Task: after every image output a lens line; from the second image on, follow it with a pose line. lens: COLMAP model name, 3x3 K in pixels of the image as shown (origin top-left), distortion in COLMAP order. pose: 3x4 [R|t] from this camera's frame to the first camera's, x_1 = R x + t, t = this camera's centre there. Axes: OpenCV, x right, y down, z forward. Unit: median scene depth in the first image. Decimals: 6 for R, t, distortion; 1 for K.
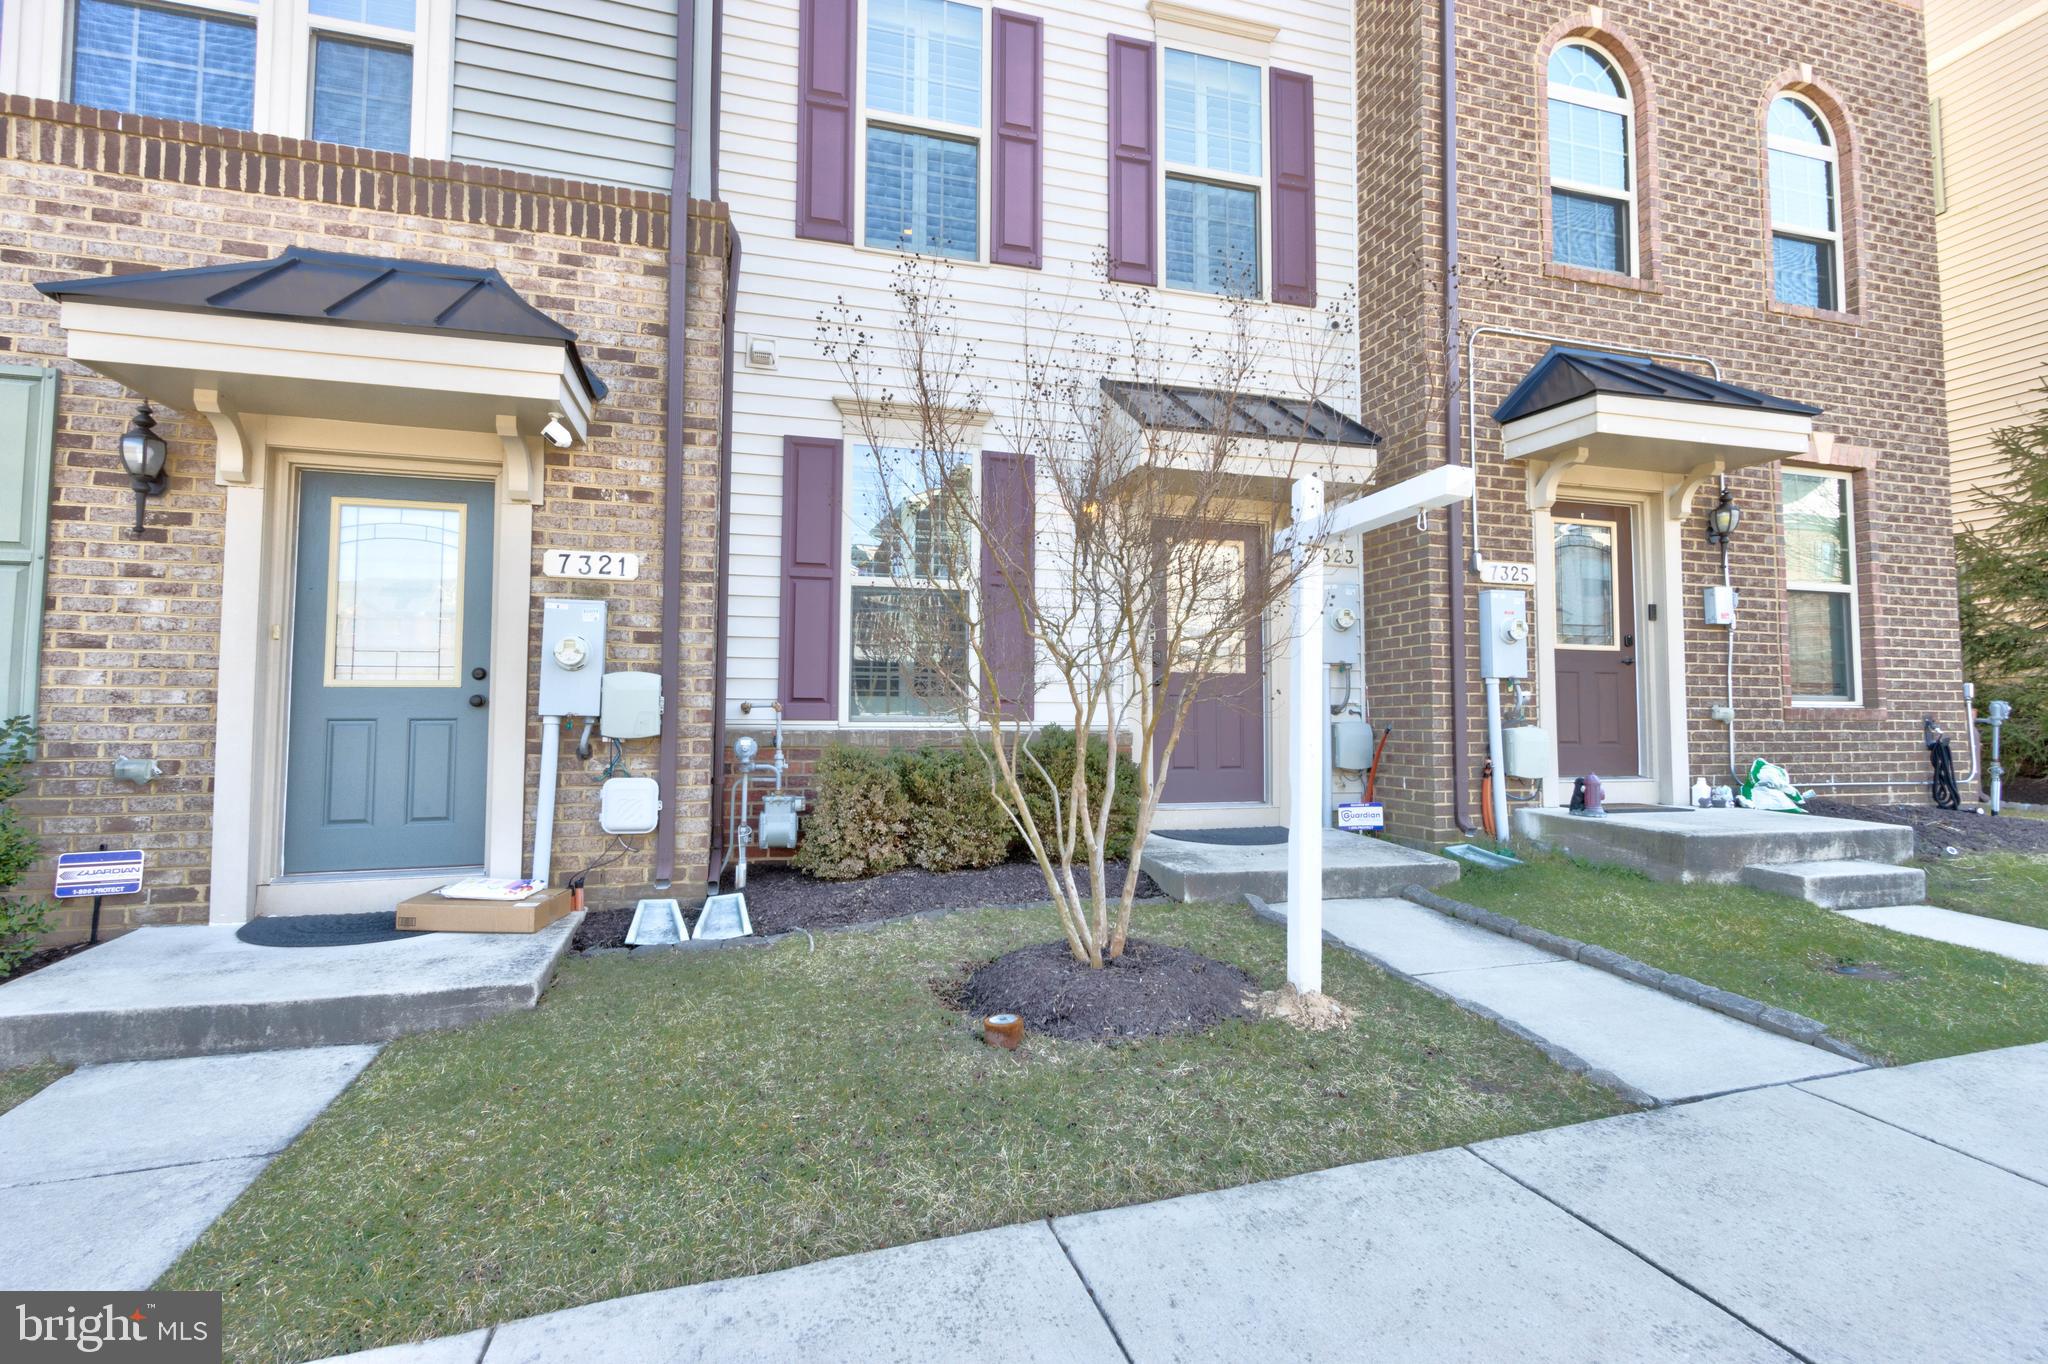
lens RADIAL K [[921.3, 0, 1031.8], [0, 921.3, 671.8], [0, 0, 1]] dist [0.011606, -0.004036]
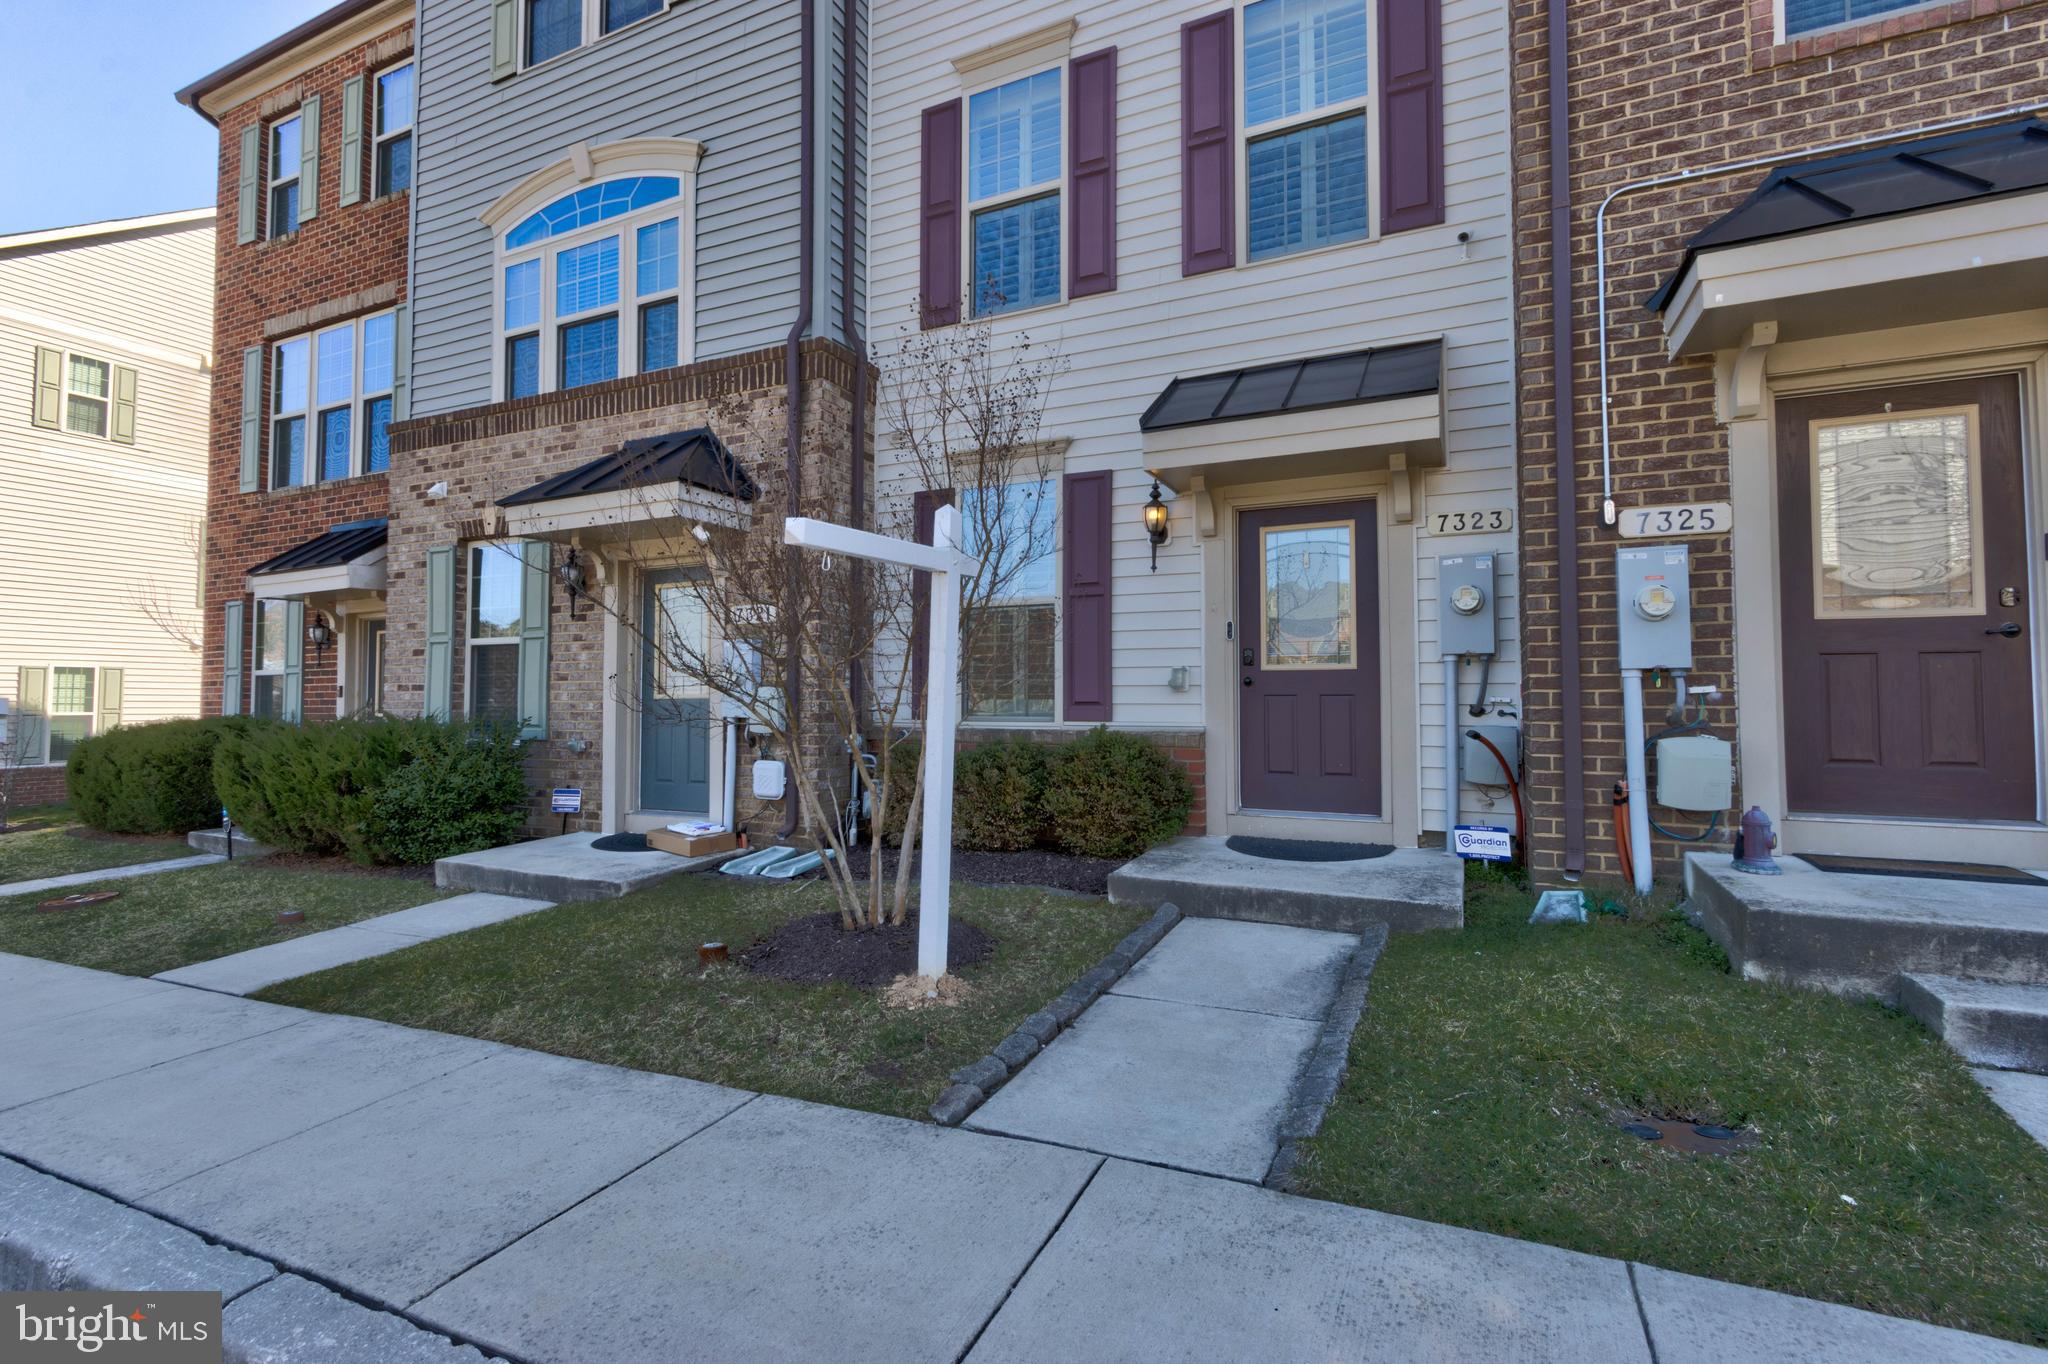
lens RADIAL K [[921.3, 0, 1031.8], [0, 921.3, 671.8], [0, 0, 1]] dist [0.011606, -0.004036]
pose [[0.755637, -0.025063, -0.654511, 0.785326], [0.035224, 0.999377, 0.002397, -0.012049], [0.654043, -0.024866, 0.756048, 0.174491]]
